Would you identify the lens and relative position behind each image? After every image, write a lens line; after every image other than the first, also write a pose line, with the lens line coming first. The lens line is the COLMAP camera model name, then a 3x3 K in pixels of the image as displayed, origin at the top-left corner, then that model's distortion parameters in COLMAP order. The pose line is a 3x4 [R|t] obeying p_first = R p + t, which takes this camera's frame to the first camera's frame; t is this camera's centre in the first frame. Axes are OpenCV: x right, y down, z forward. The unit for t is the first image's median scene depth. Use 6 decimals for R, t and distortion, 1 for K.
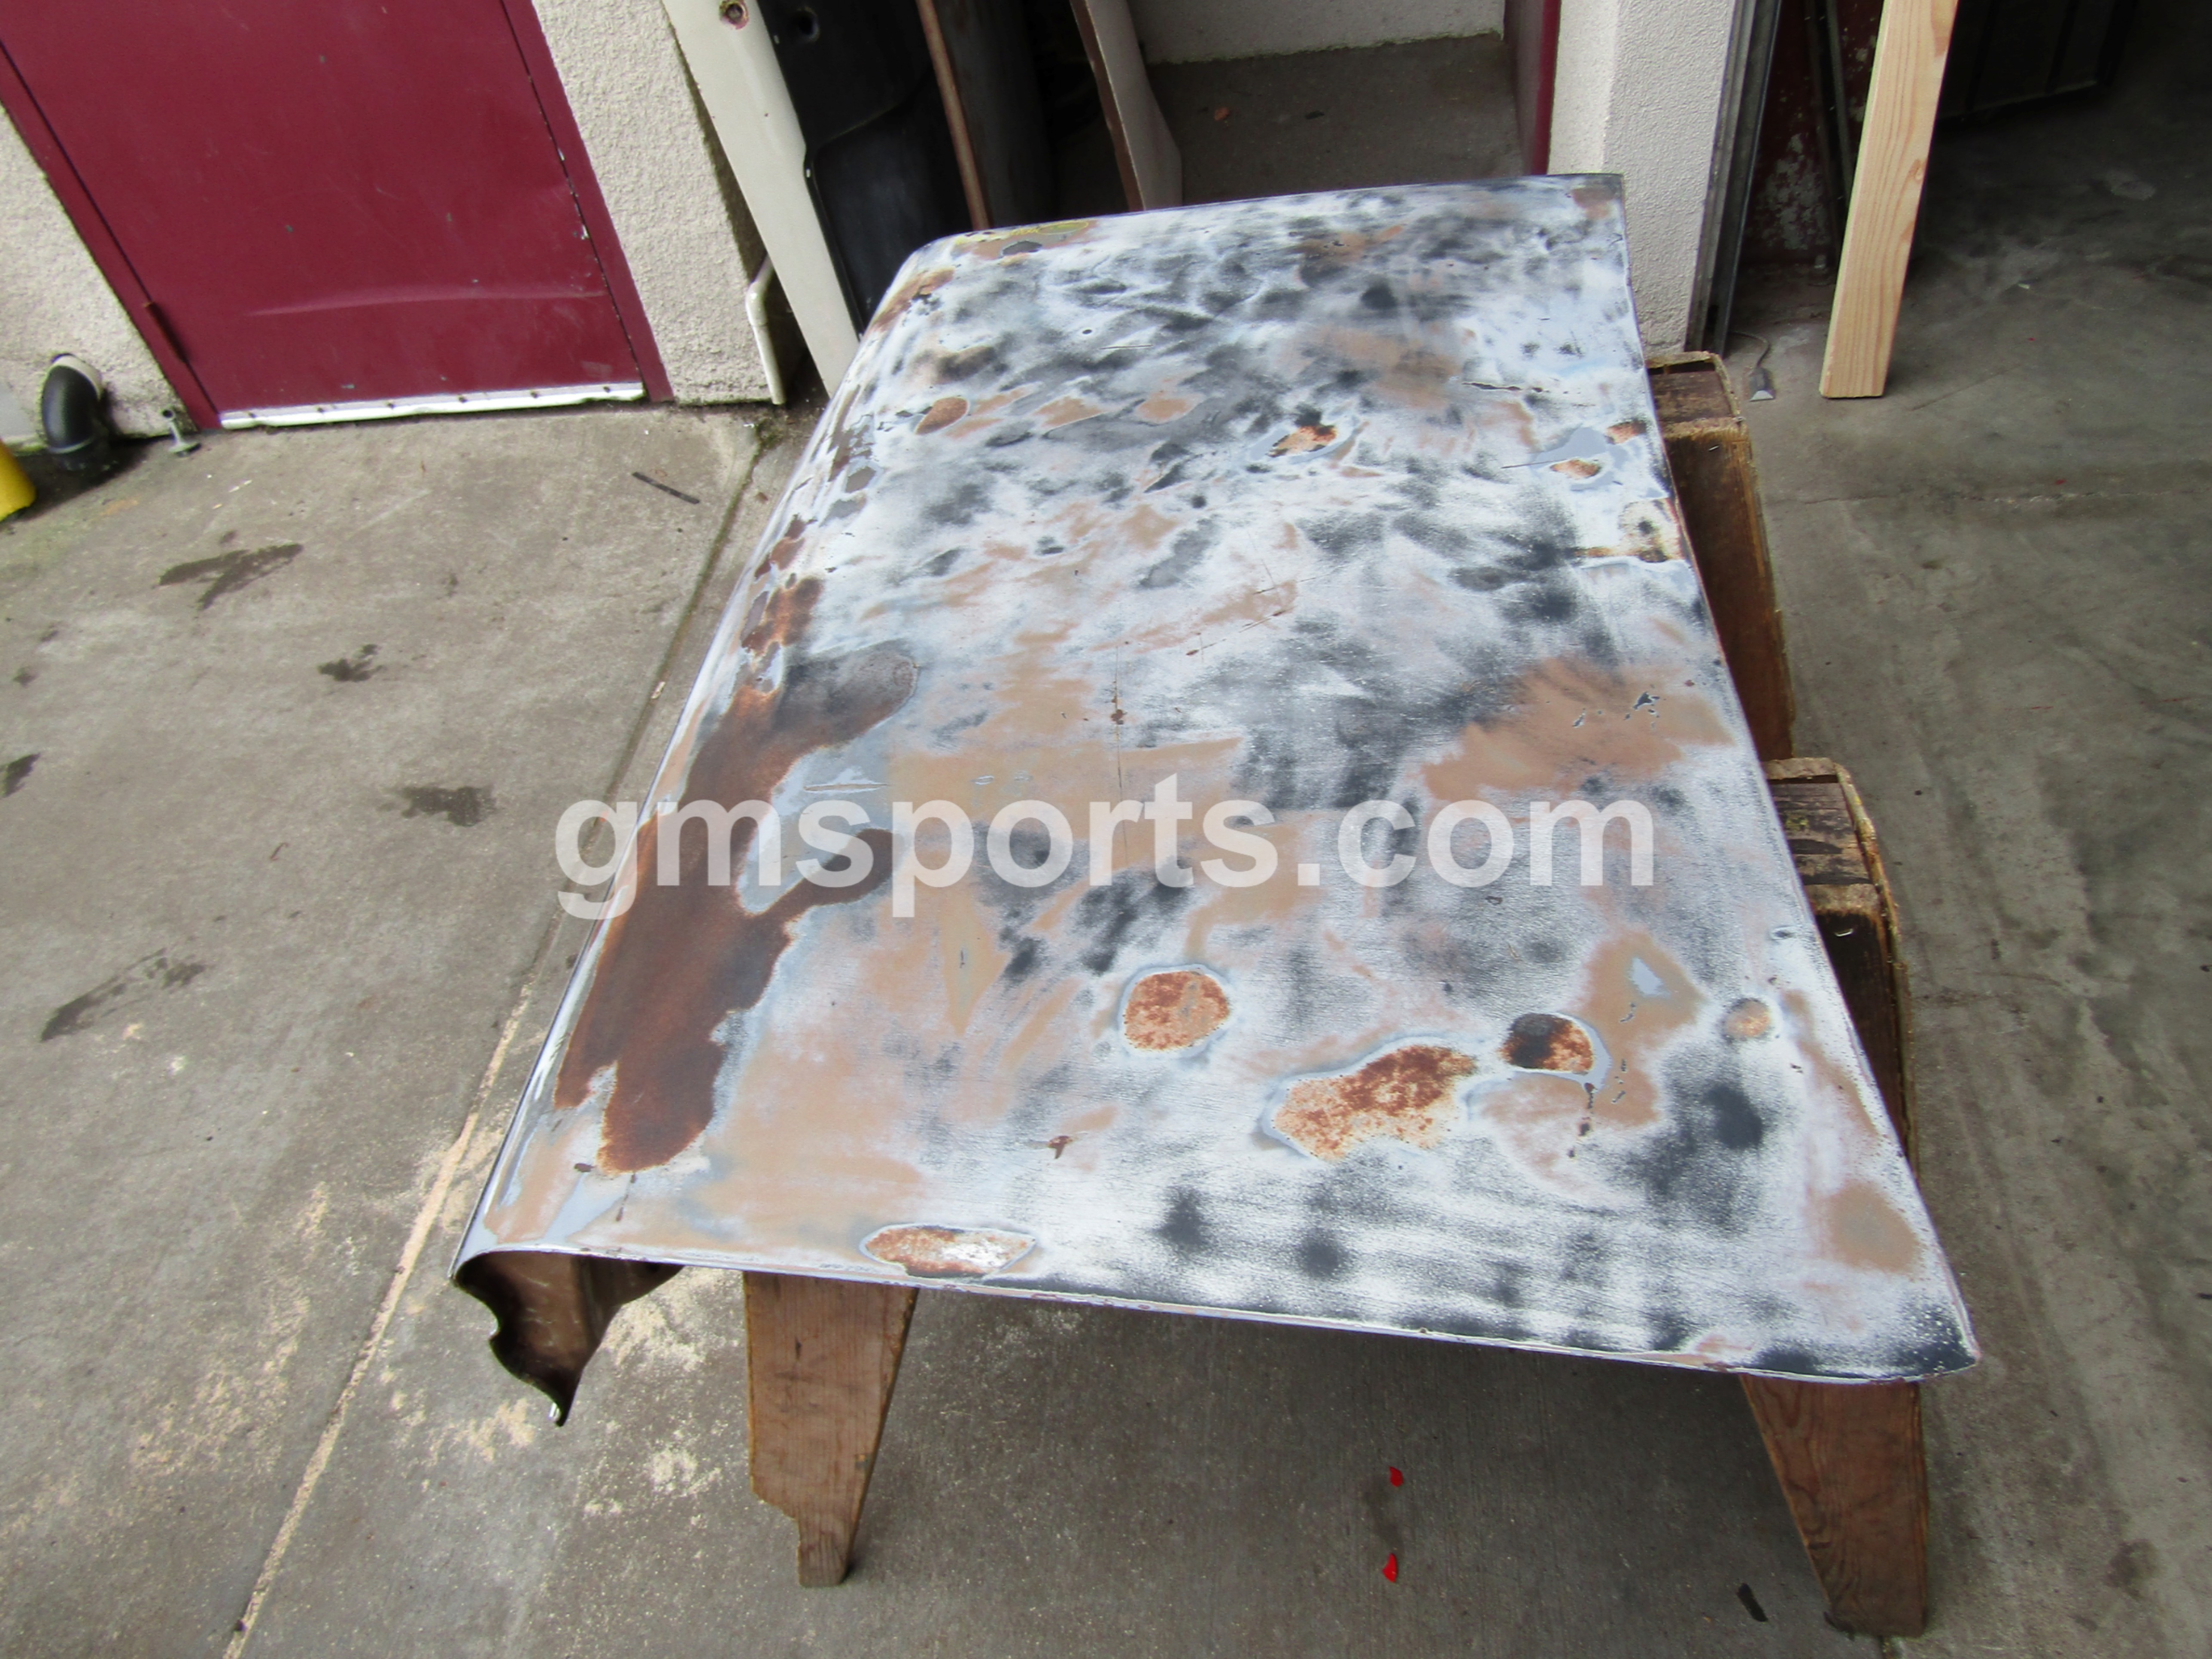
lens RADIAL K [[1570.7, 0, 1107.2], [0, 1570.7, 822.8], [0, 0, 1]] dist [-0.008970, 0.000056]
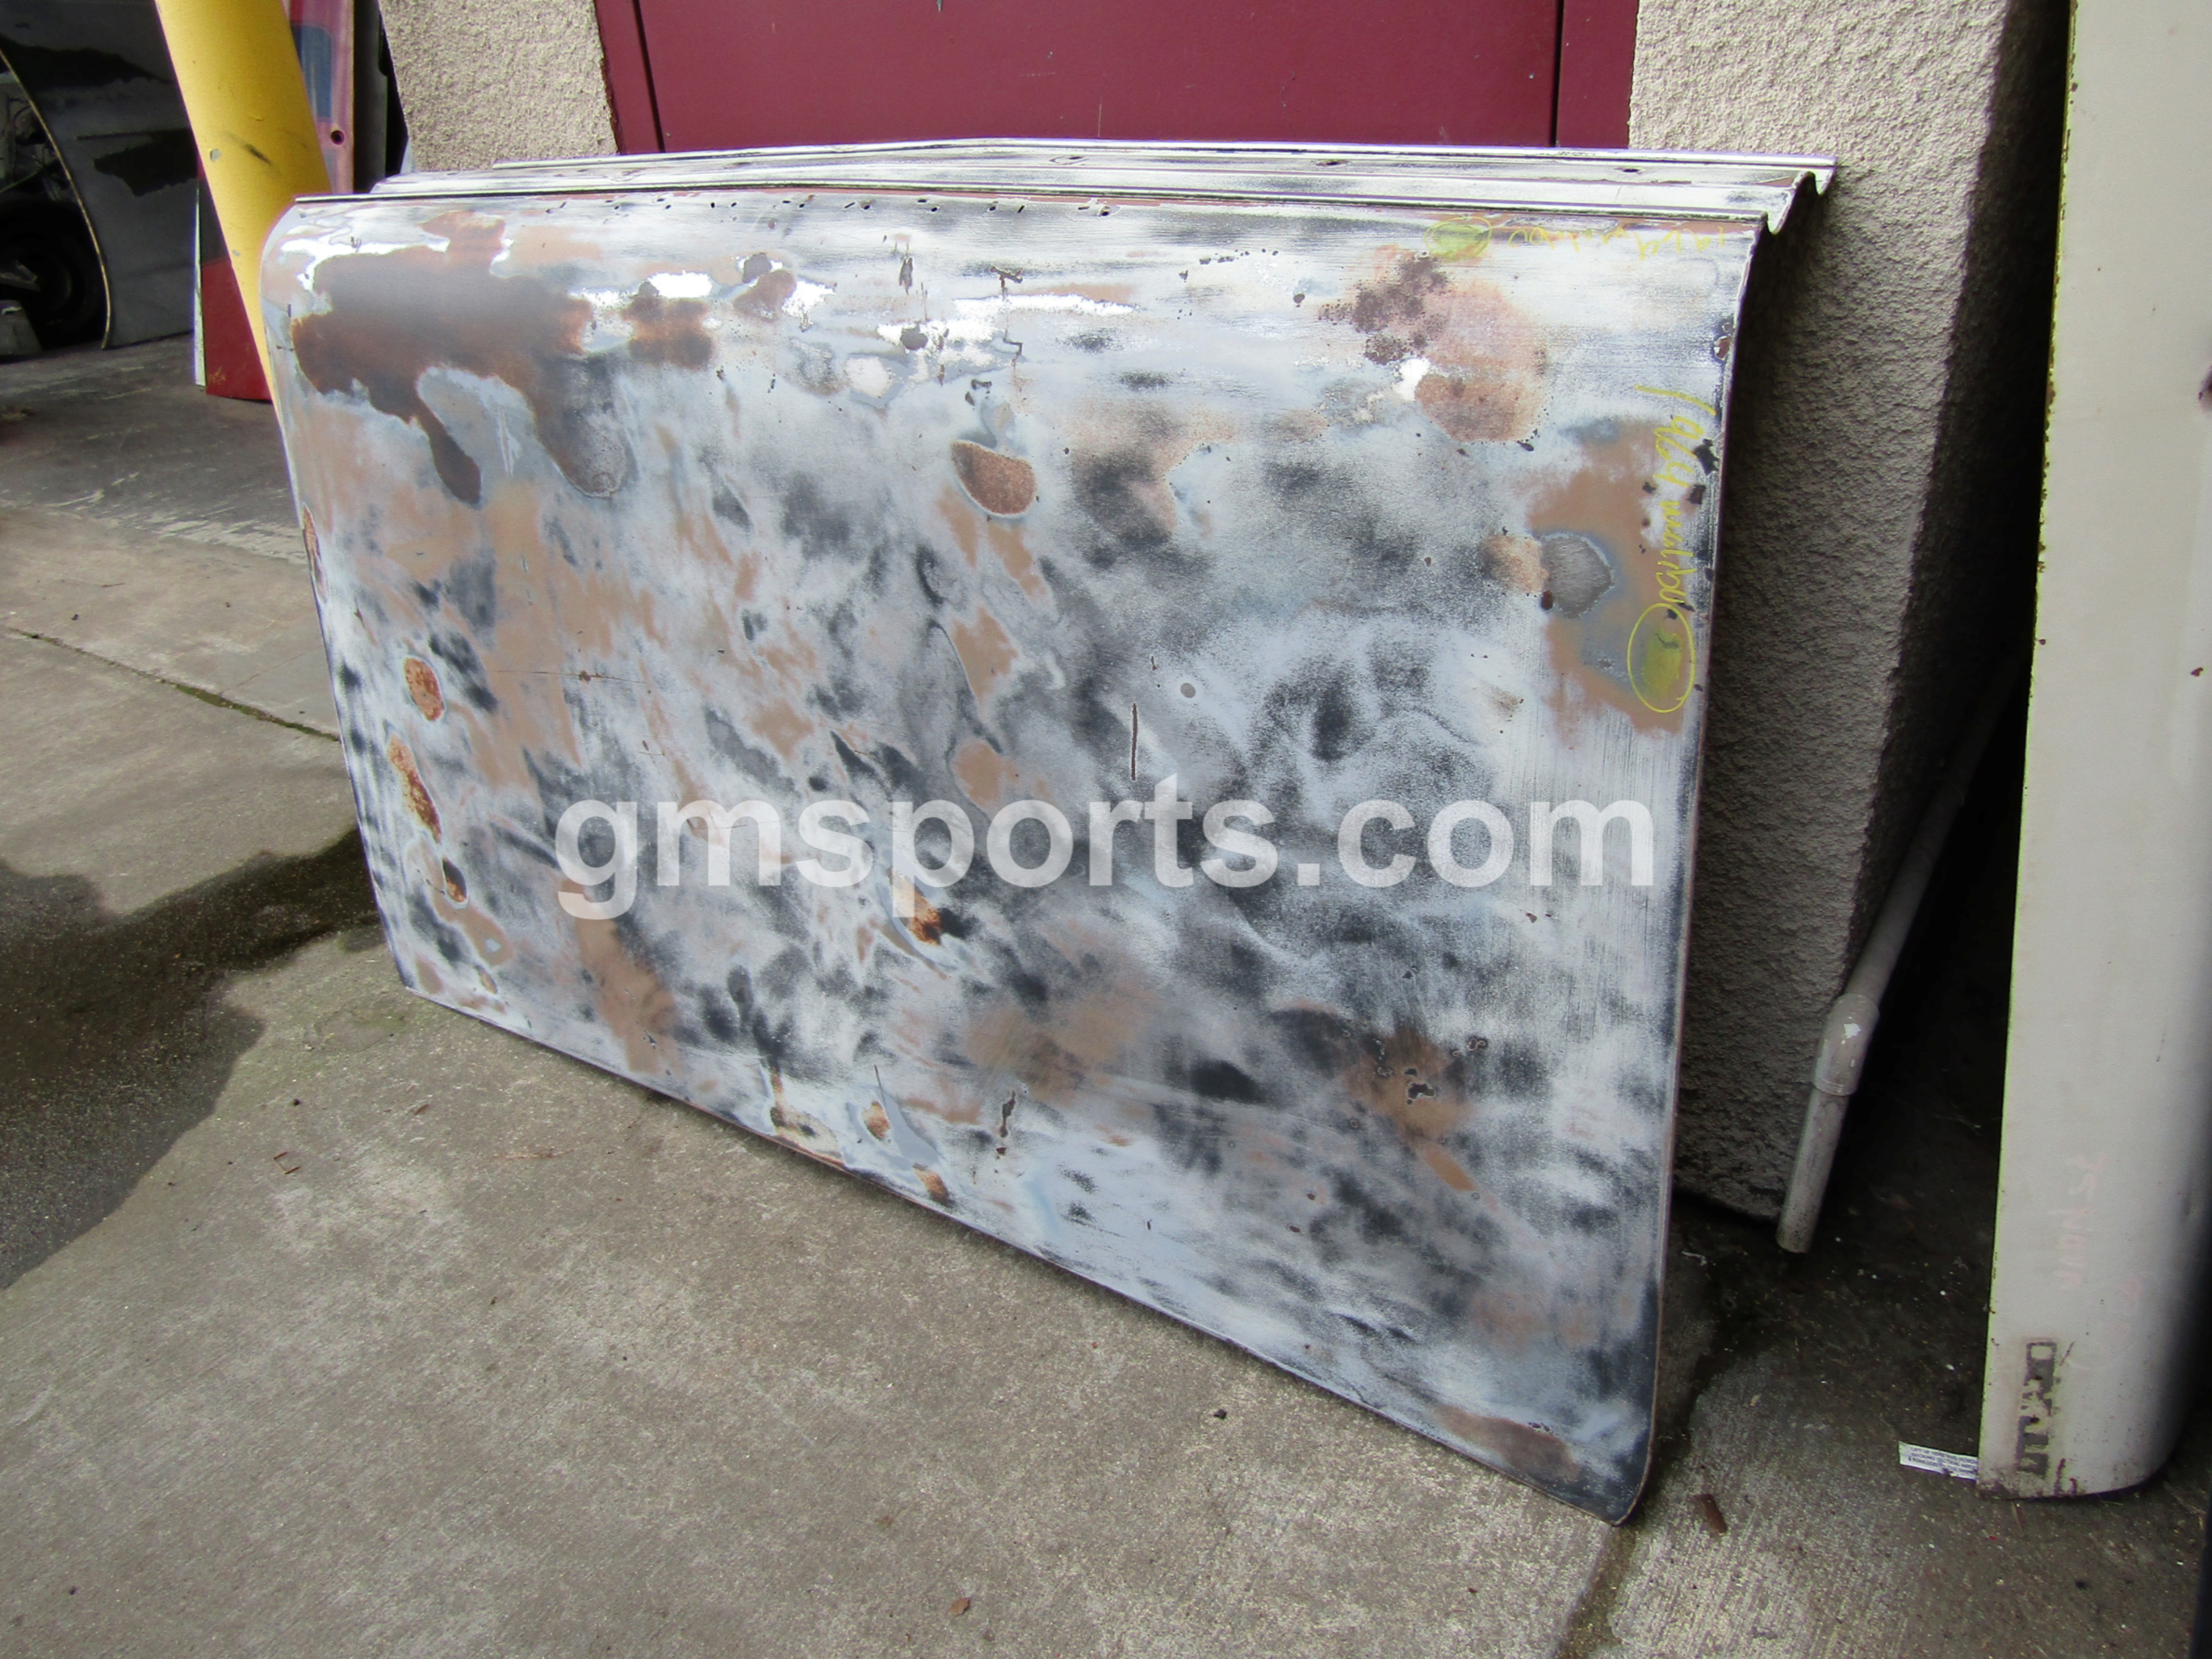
lens RADIAL K [[1570.7, 0, 1114.0], [0, 1570.7, 828.4], [0, 0, 1]] dist [-0.008970, 0.000056]
pose [[0.173484, 0.878306, 0.445514, -0.294660], [-0.190637, -0.413868, 0.890152, -1.044576], [0.966210, -0.239358, 0.095638, 1.035325]]
